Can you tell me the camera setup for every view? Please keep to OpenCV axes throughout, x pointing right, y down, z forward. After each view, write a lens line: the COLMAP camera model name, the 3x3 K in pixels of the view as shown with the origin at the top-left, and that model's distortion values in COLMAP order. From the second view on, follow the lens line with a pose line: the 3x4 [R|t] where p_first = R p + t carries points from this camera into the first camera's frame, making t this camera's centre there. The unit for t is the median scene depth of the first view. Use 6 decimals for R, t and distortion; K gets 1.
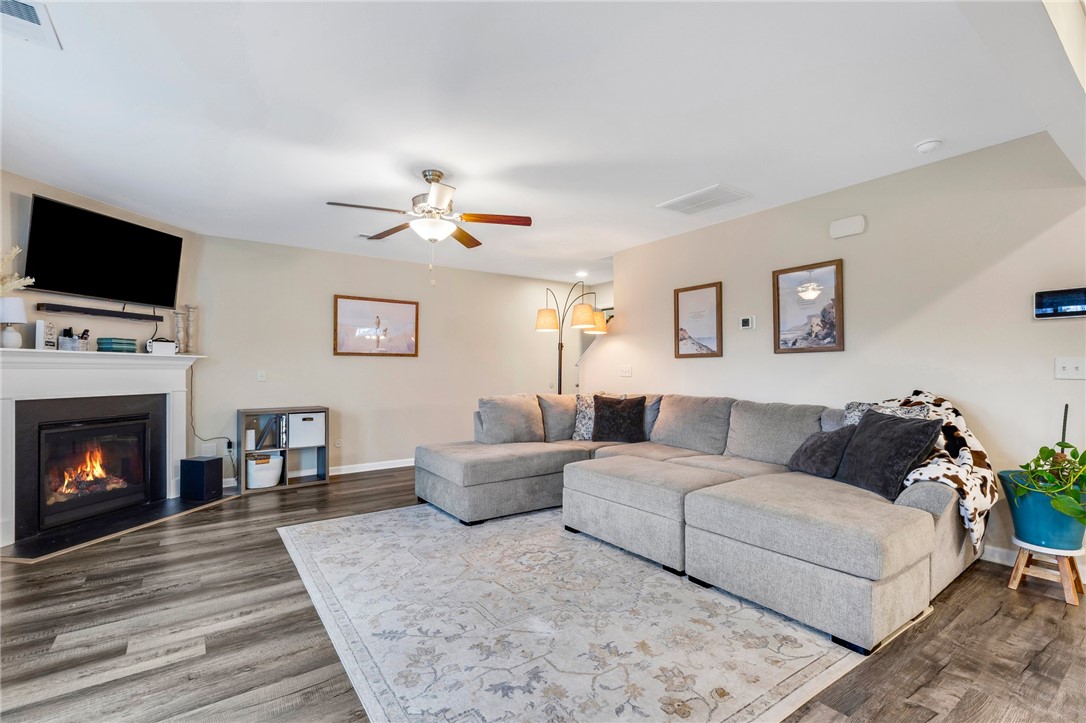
lens RADIAL K [[485.5, 0, 542.6], [0, 485.5, 368.2], [0, 0, 1]] dist [0.000896, -0.000777]
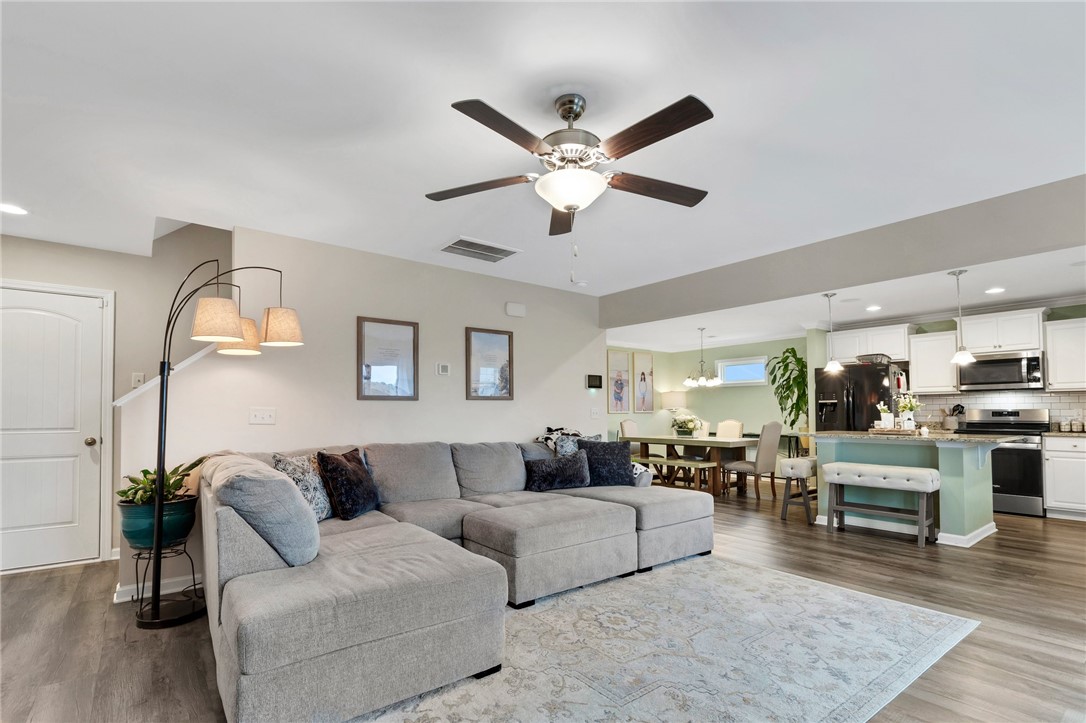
lens RADIAL K [[511.2, 0, 535.8], [0, 511.2, 402.7], [0, 0, 1]] dist [-0.002479, -0.000567]
pose [[-0.021701, 0.019933, 0.999566, -0.994129], [-0.003344, 0.999794, -0.020010, -0.000059], [-0.999759, -0.003776, -0.021629, 1.192896]]
